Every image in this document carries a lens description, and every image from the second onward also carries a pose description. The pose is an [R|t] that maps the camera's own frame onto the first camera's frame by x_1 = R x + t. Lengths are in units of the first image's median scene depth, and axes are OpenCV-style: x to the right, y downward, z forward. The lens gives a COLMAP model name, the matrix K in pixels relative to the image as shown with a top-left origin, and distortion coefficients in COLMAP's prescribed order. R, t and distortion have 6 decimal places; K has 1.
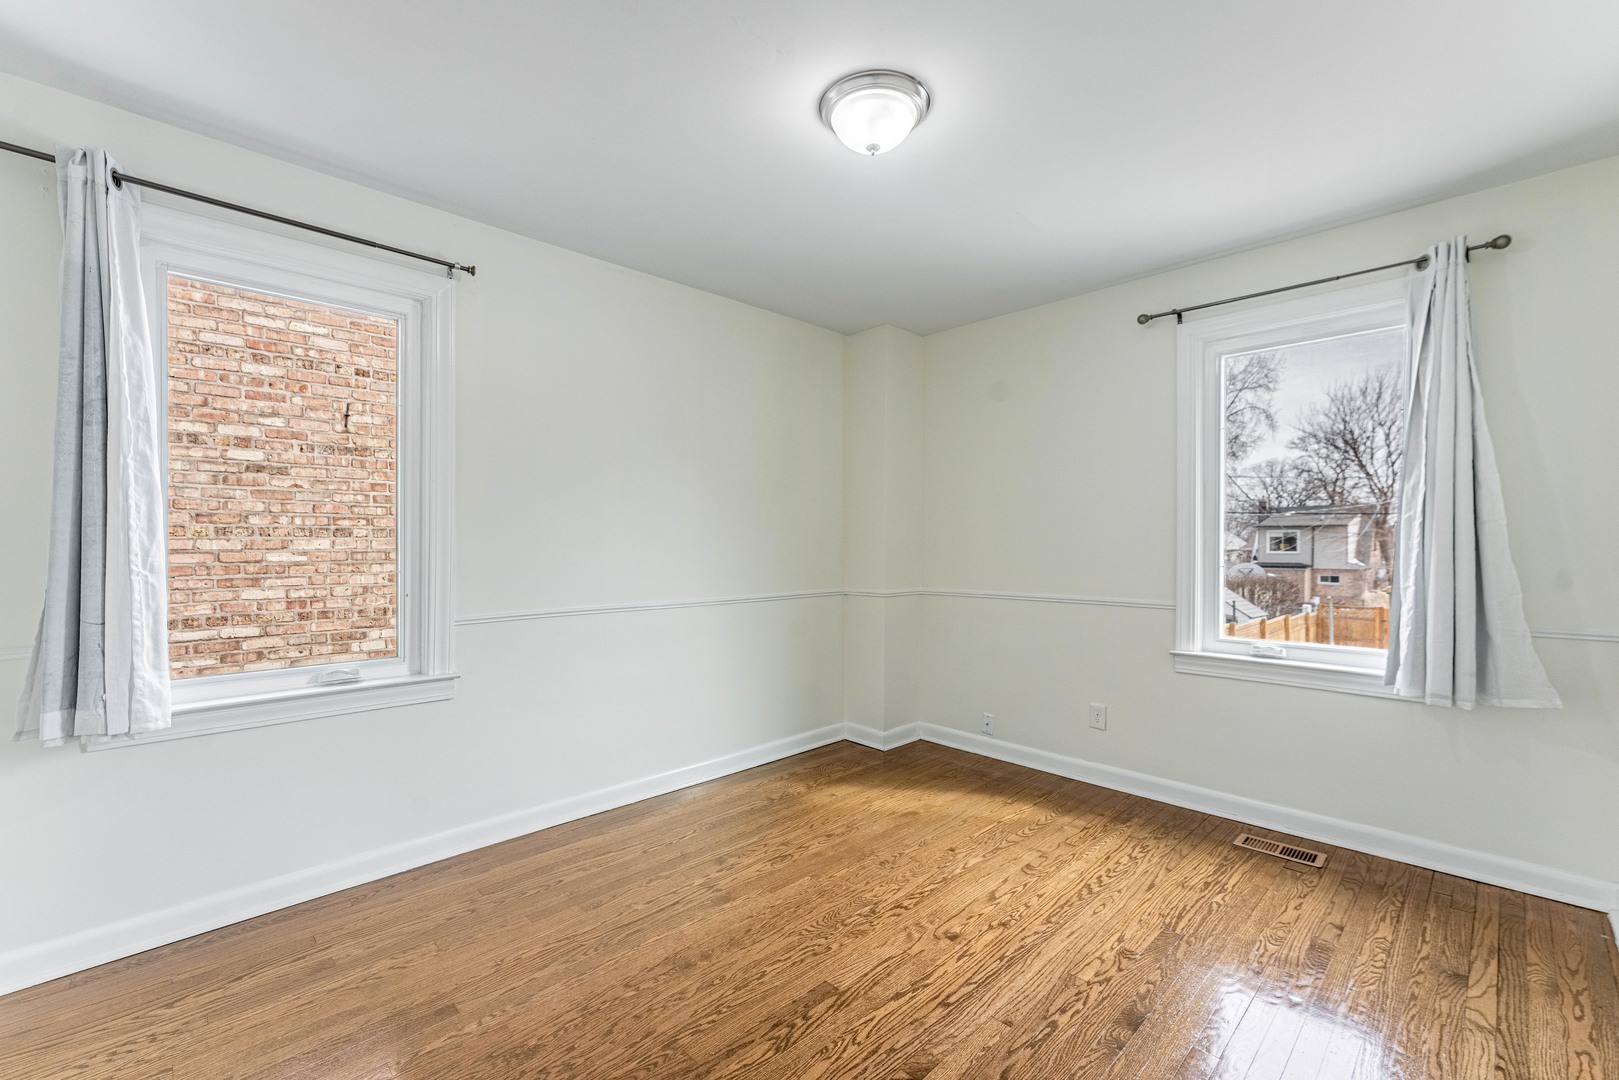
lens RADIAL K [[722.5, 0, 811.2], [0, 722.5, 546.1], [0, 0, 1]] dist [0.000077, 0.000099]
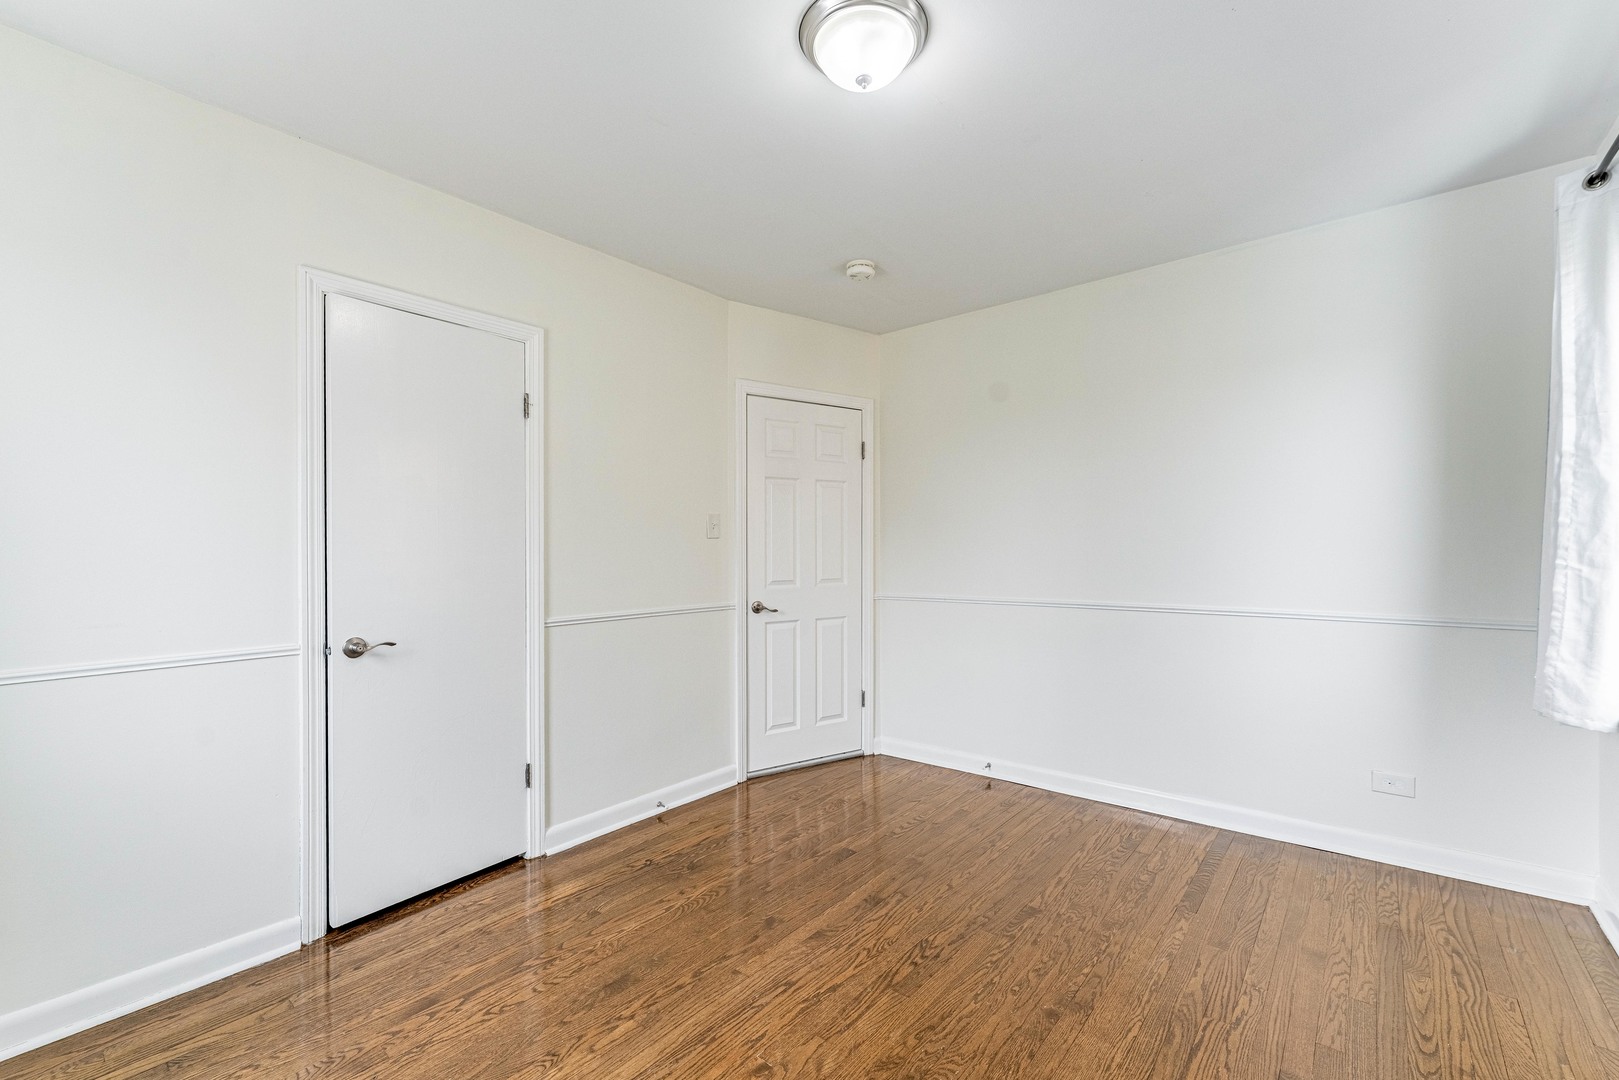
lens RADIAL K [[673.0, 0, 806.7], [0, 673.0, 547.5], [0, 0, 1]] dist [0.002395, -0.000552]
pose [[-0.995962, 0.009635, -0.089261, 0.231104], [0.009377, 0.999951, 0.003305, -0.003115], [0.089289, 0.002455, -0.996003, 1.894476]]
